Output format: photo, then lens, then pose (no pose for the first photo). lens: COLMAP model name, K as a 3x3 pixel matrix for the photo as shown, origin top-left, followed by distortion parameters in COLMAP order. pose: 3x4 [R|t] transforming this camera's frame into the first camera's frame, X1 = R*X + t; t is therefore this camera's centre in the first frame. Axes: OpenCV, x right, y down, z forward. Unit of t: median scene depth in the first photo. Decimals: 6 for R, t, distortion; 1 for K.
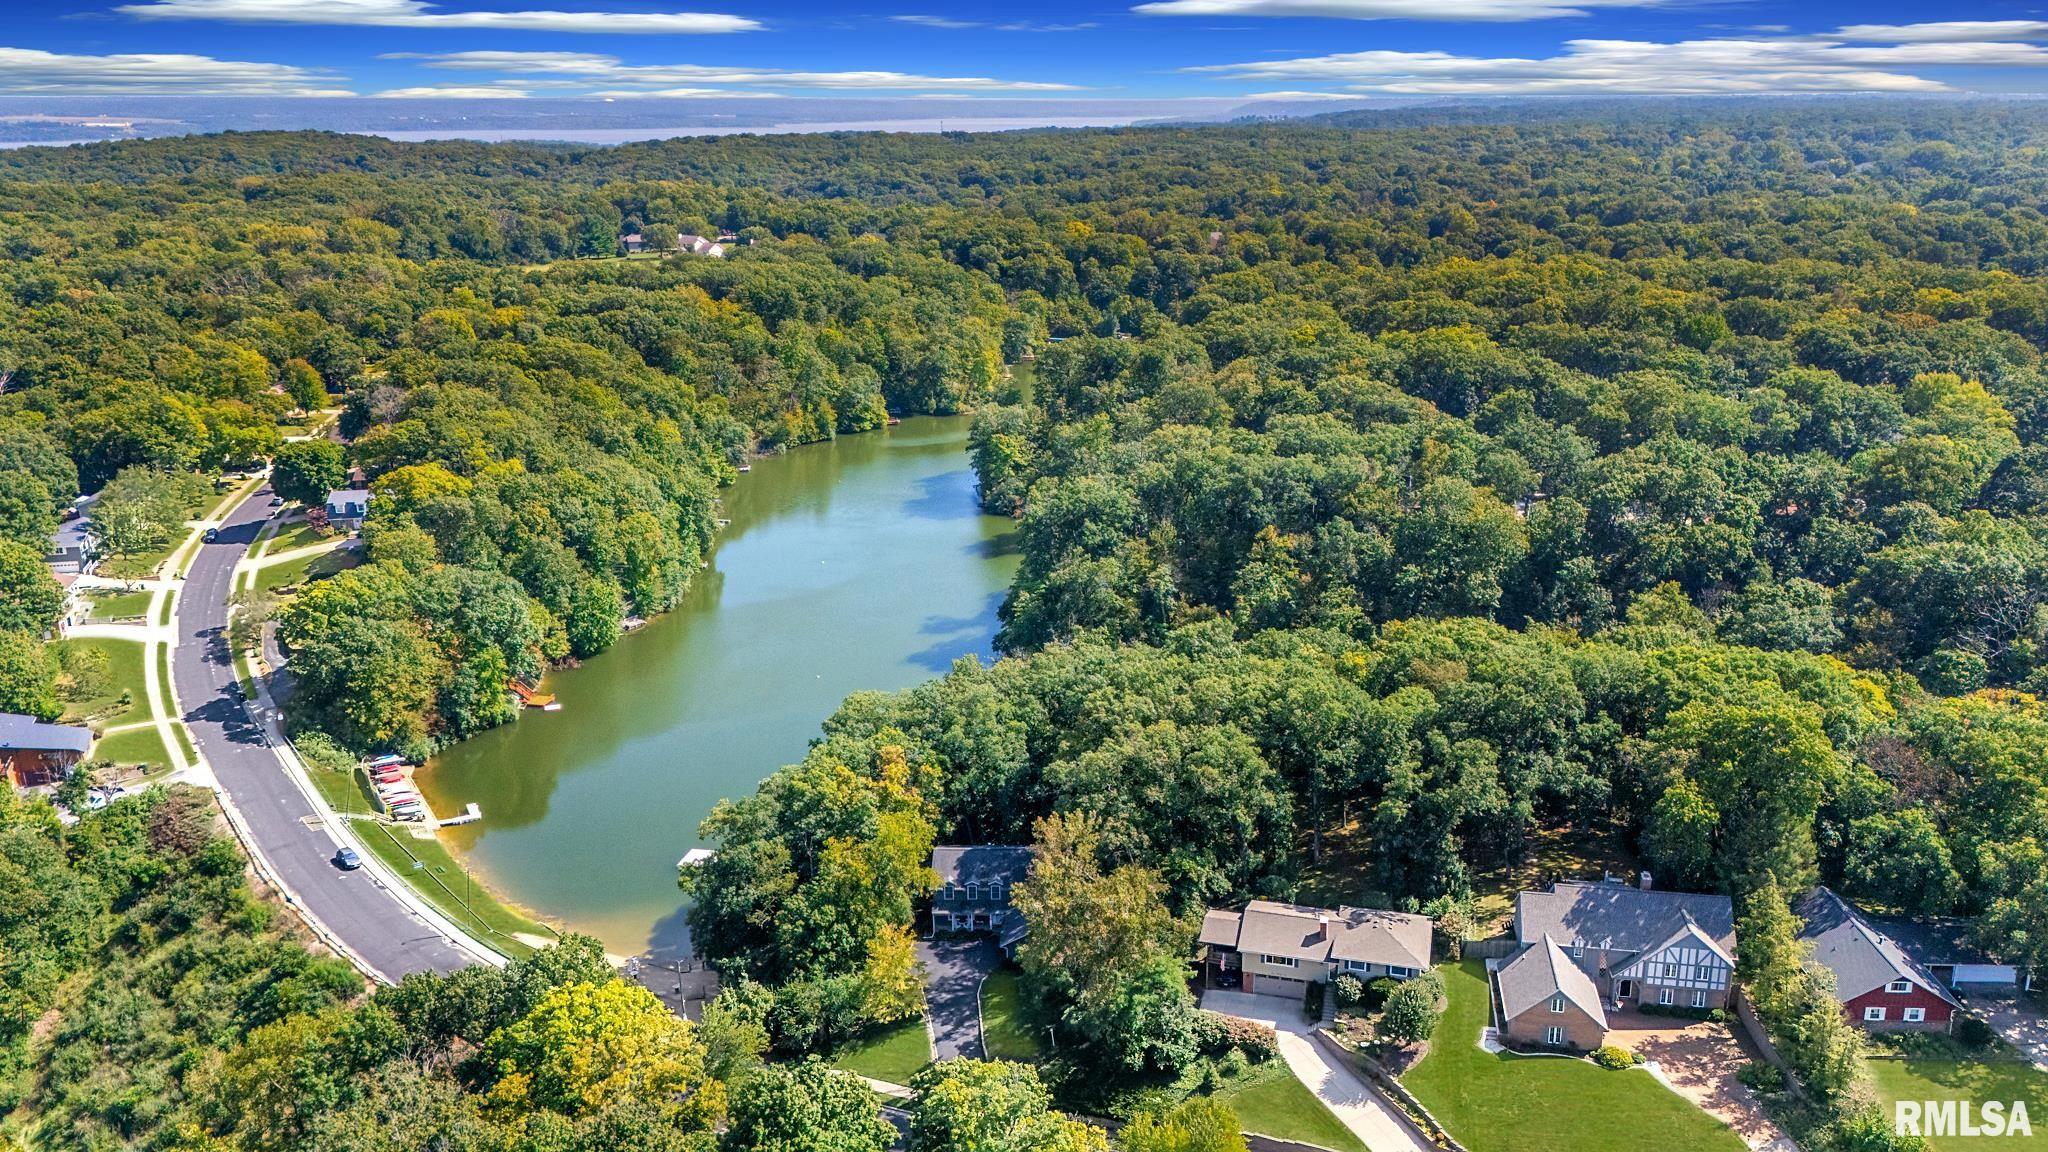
lens RADIAL K [[1432.7, 0, 1024.0], [0, 1432.7, 576.0], [0, 0, 1]] dist [0.084430, -0.128224]
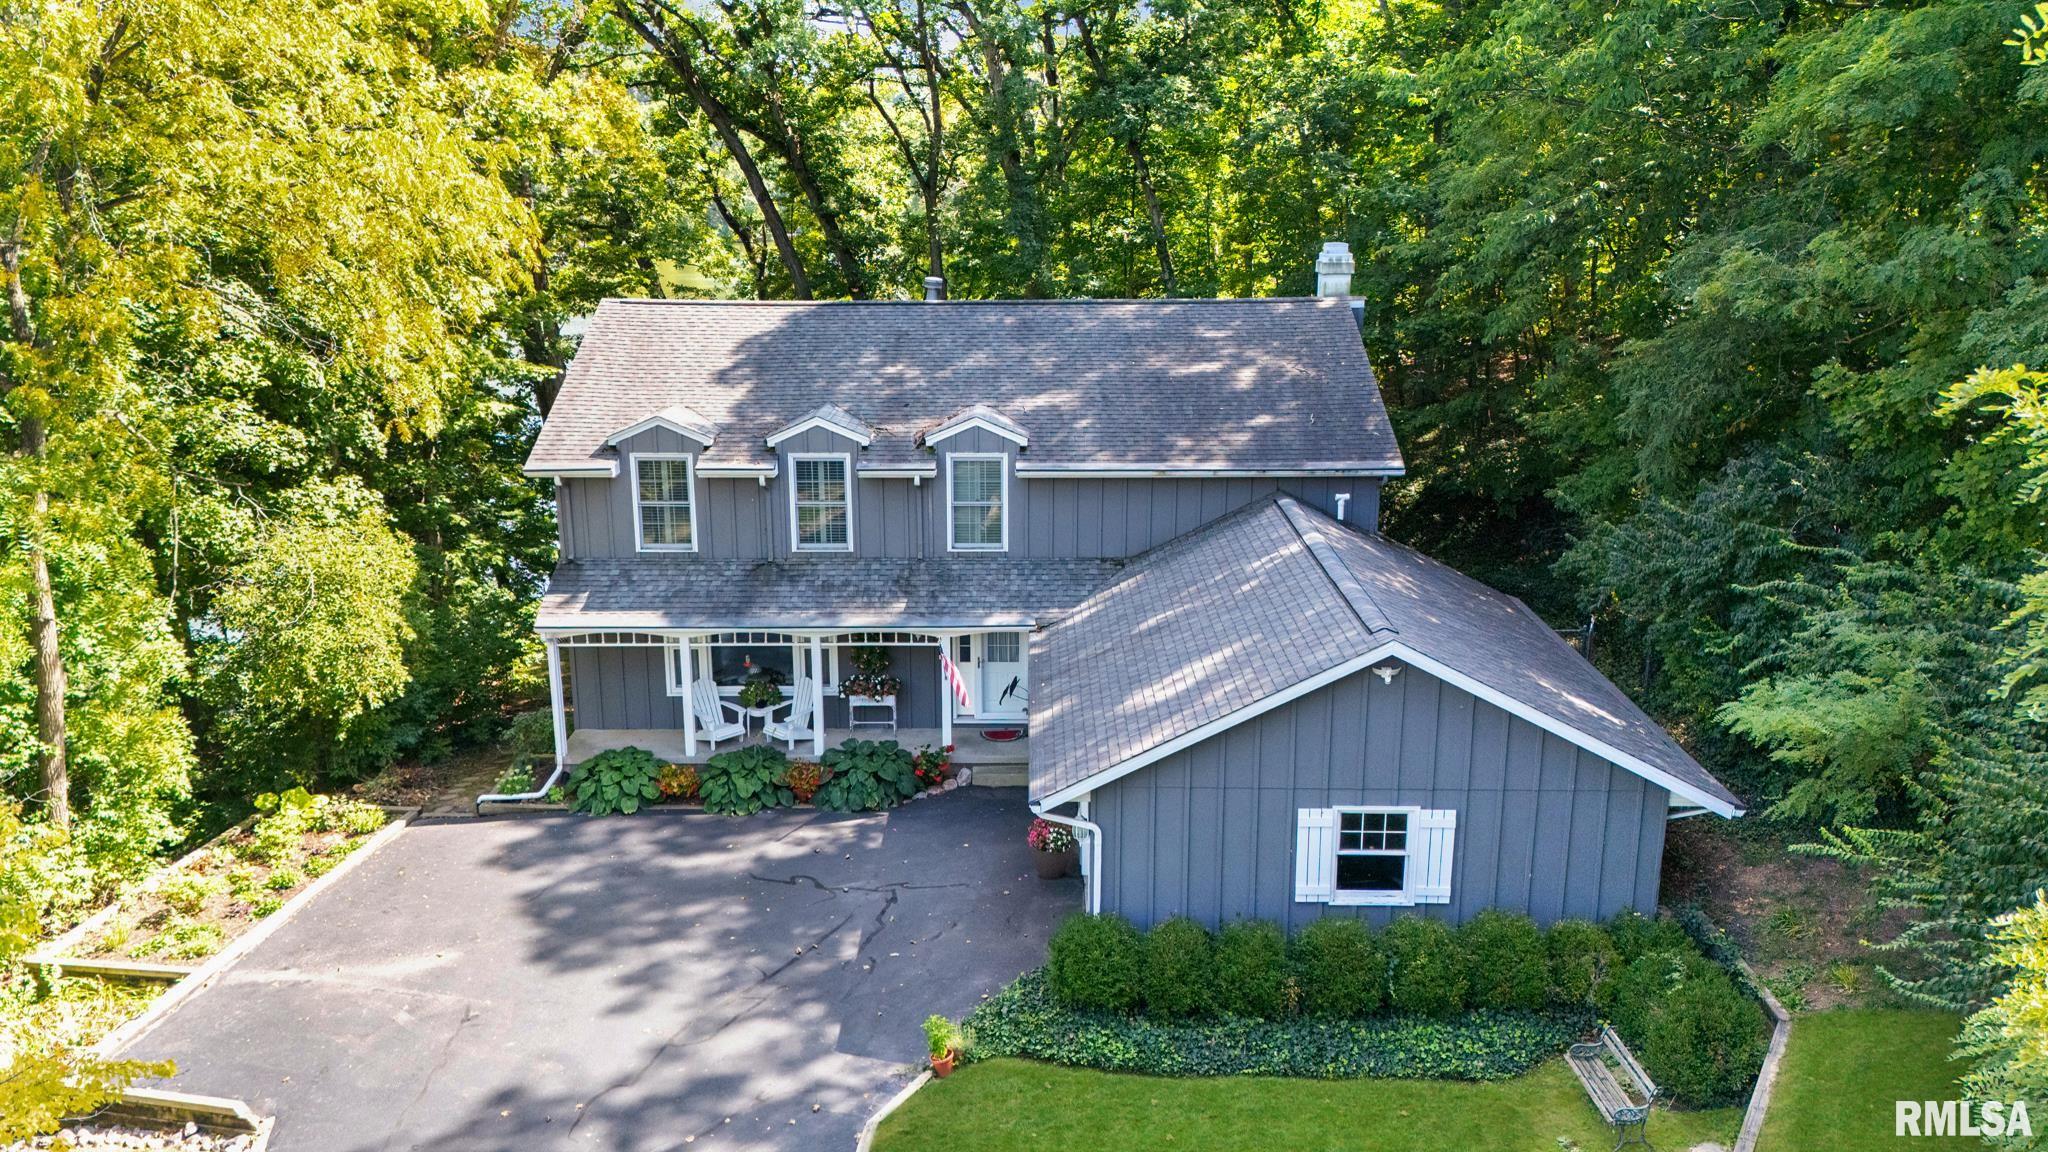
lens RADIAL K [[1432.7, 0, 1024.0], [0, 1432.7, 576.0], [0, 0, 1]] dist [0.084430, -0.128224]
pose [[0.998538, -0.007700, 0.053504, -0.022342], [0.010002, 0.999030, -0.042895, 0.229037], [-0.053121, 0.043367, 0.997646, 0.830489]]
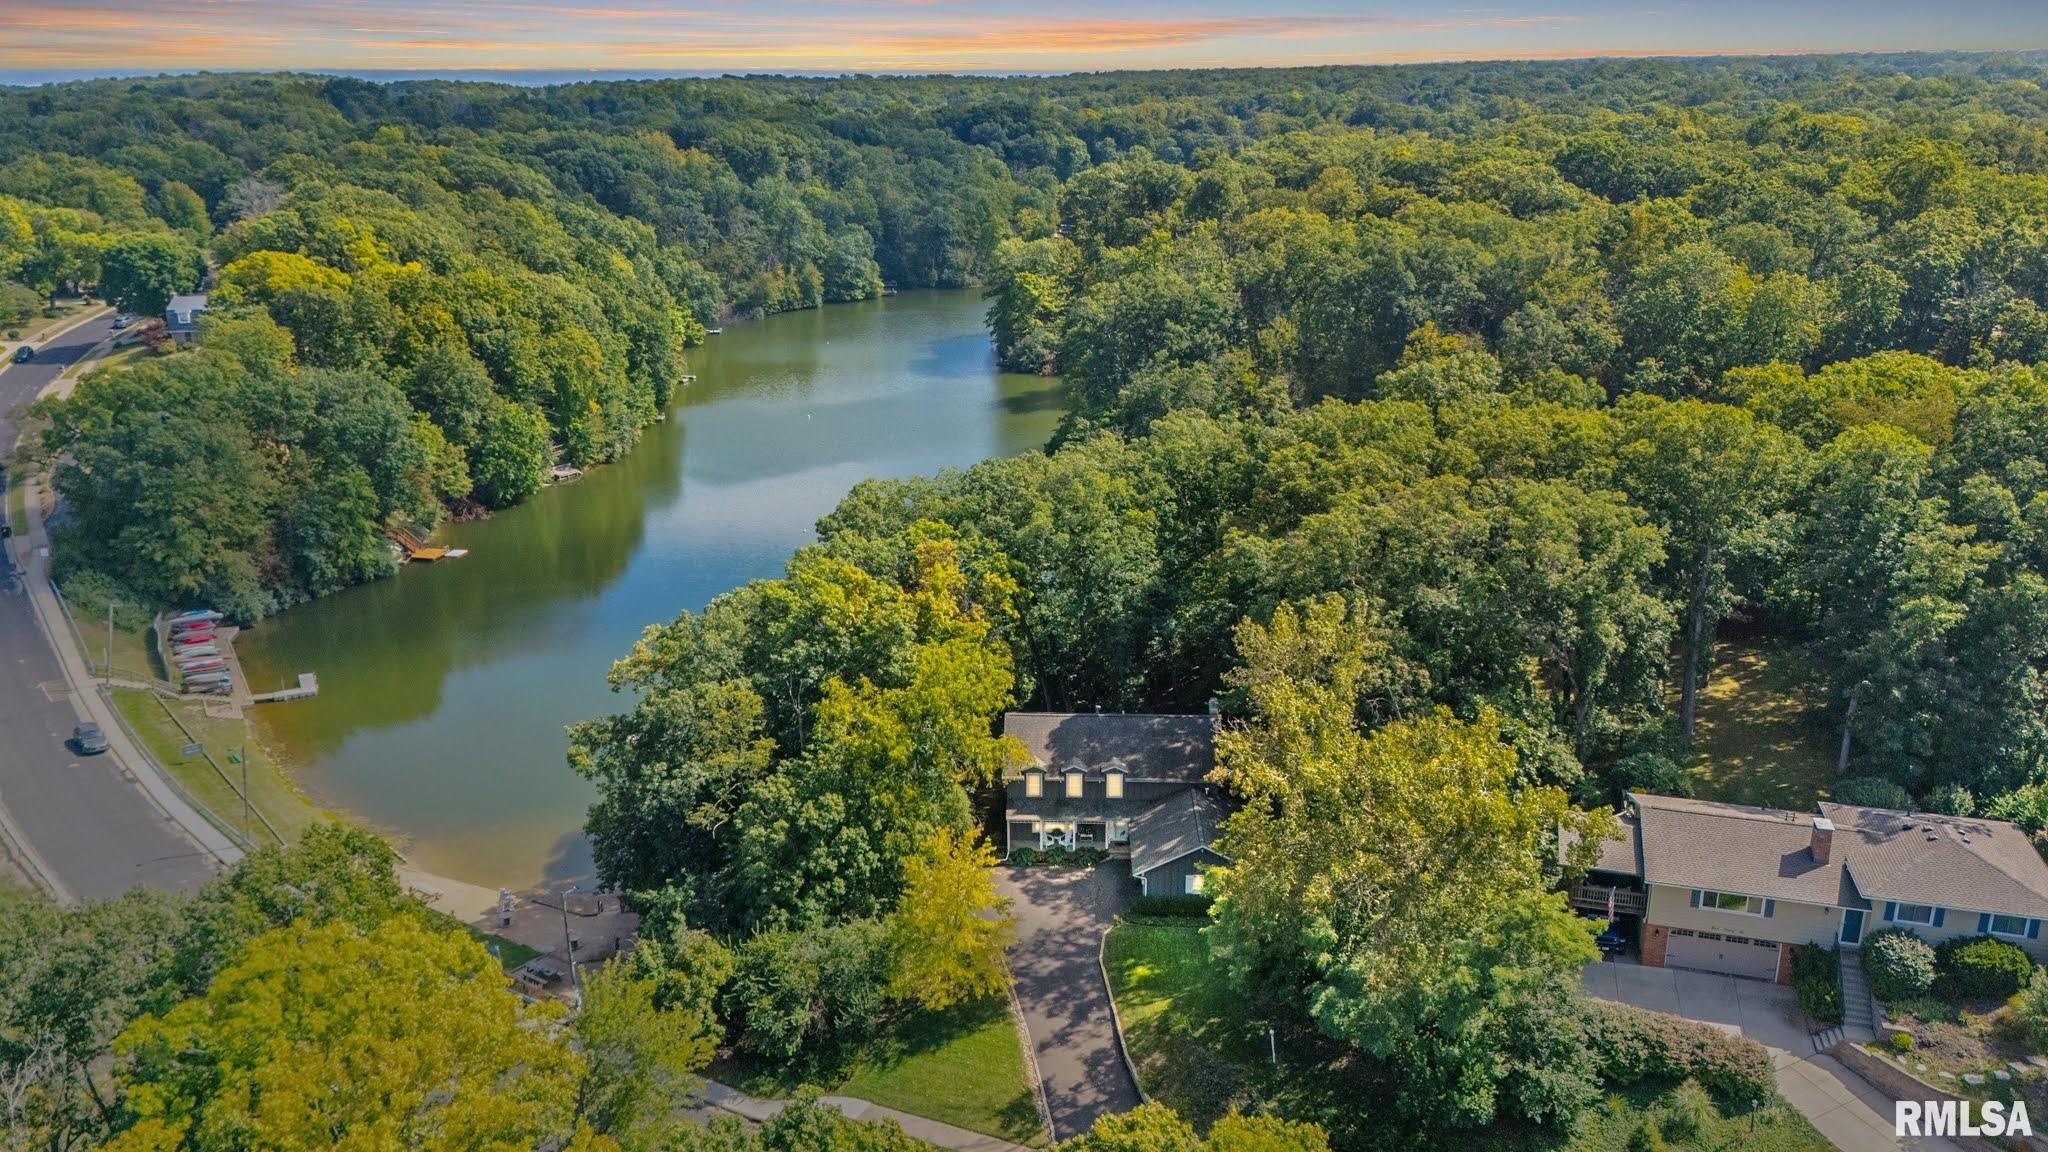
lens RADIAL K [[1378.4, 0, 954.9], [0, 1378.4, 570.7], [0, 0, 1]] dist [0.054472, -0.040447]
pose [[0.999581, 0.005388, -0.028444, -0.067559], [-0.005152, 0.999952, 0.008350, 0.126029], [0.028487, -0.008200, 0.999561, 0.431590]]
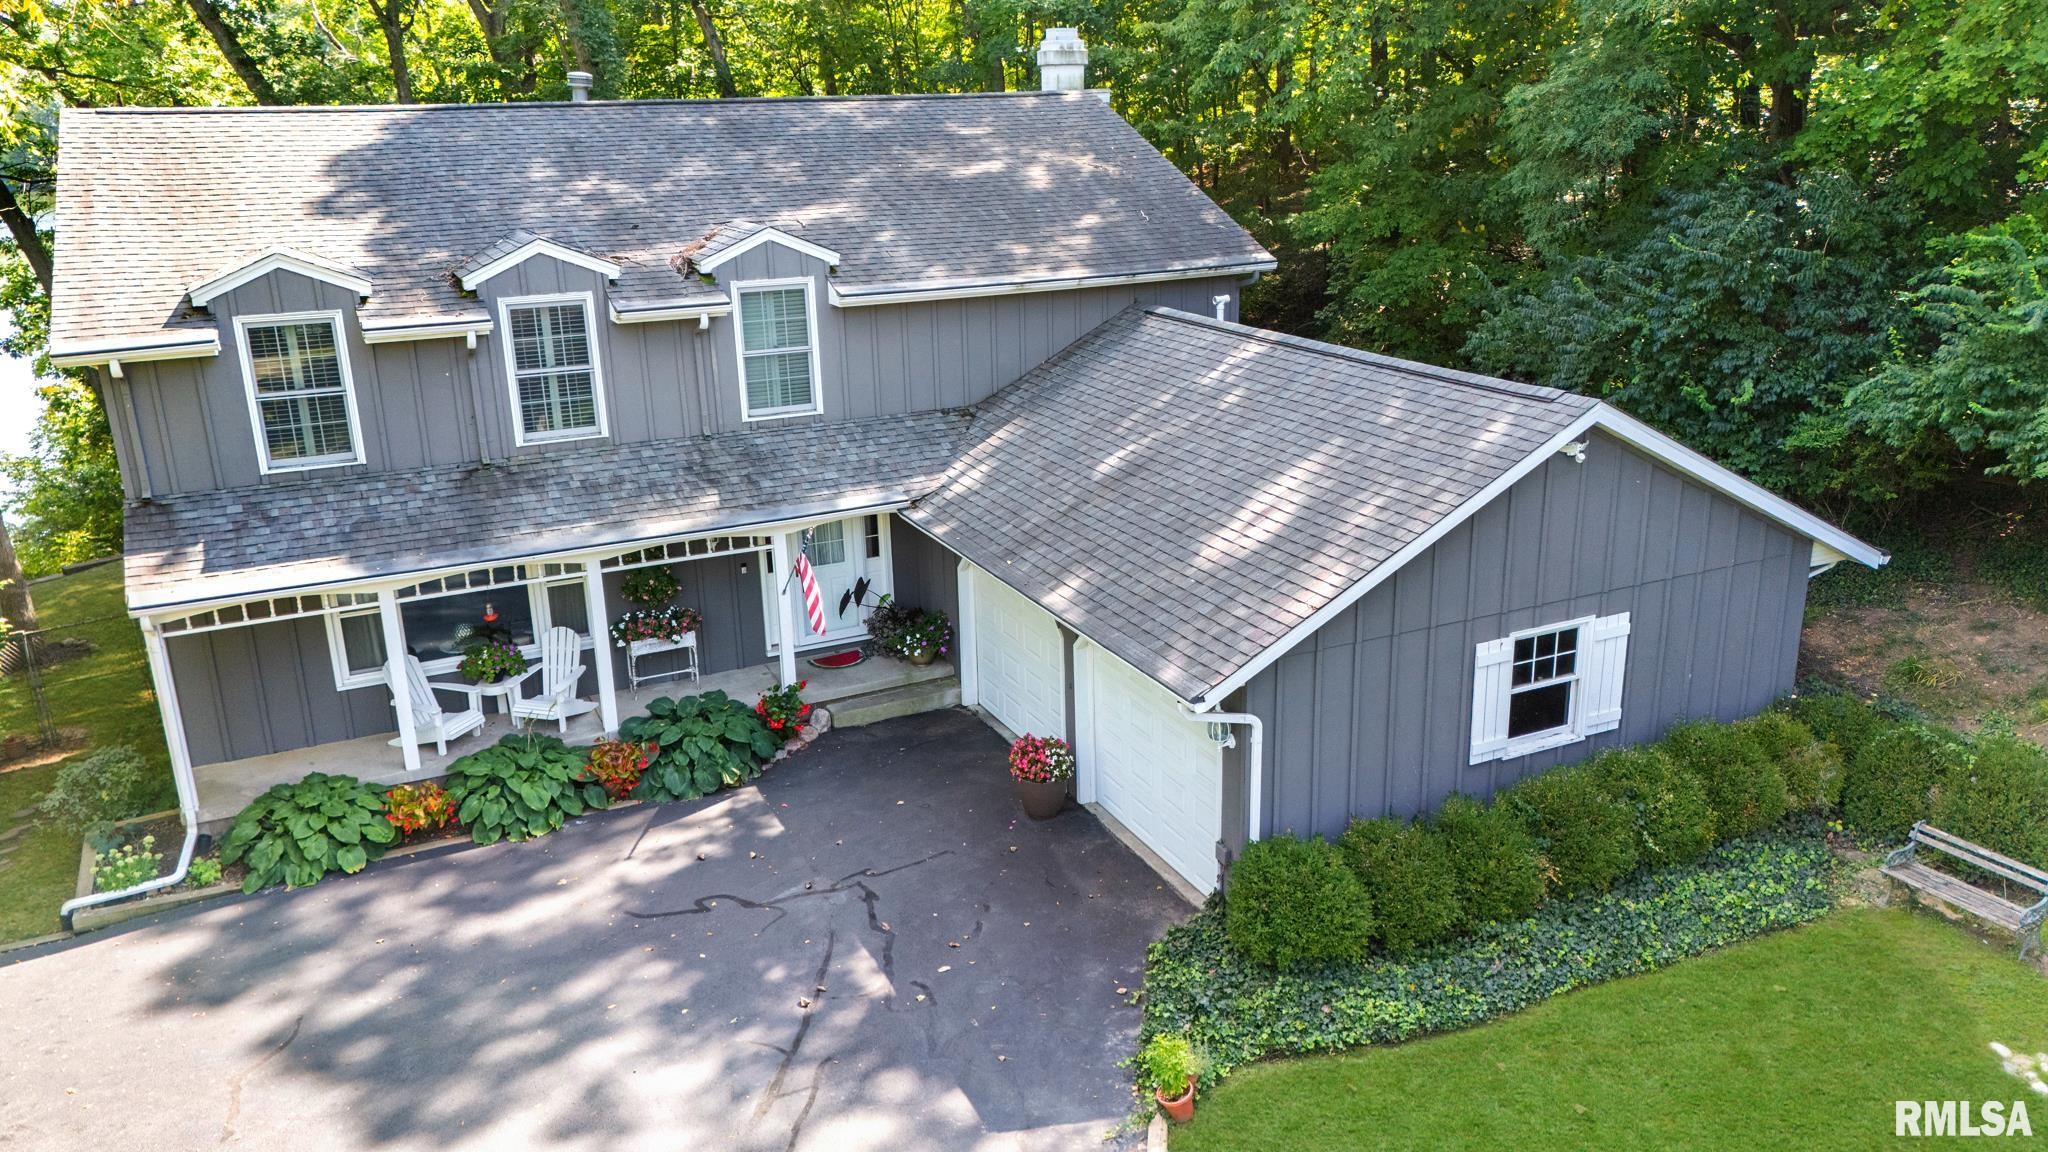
lens RADIAL K [[1432.7, 0, 1024.0], [0, 1432.7, 576.0], [0, 0, 1]] dist [0.084430, -0.128224]
pose [[0.878842, -0.159864, 0.449534, -0.053379], [0.160640, 0.986330, 0.036708, 0.230847], [-0.449257, 0.039953, 0.892509, 0.872435]]
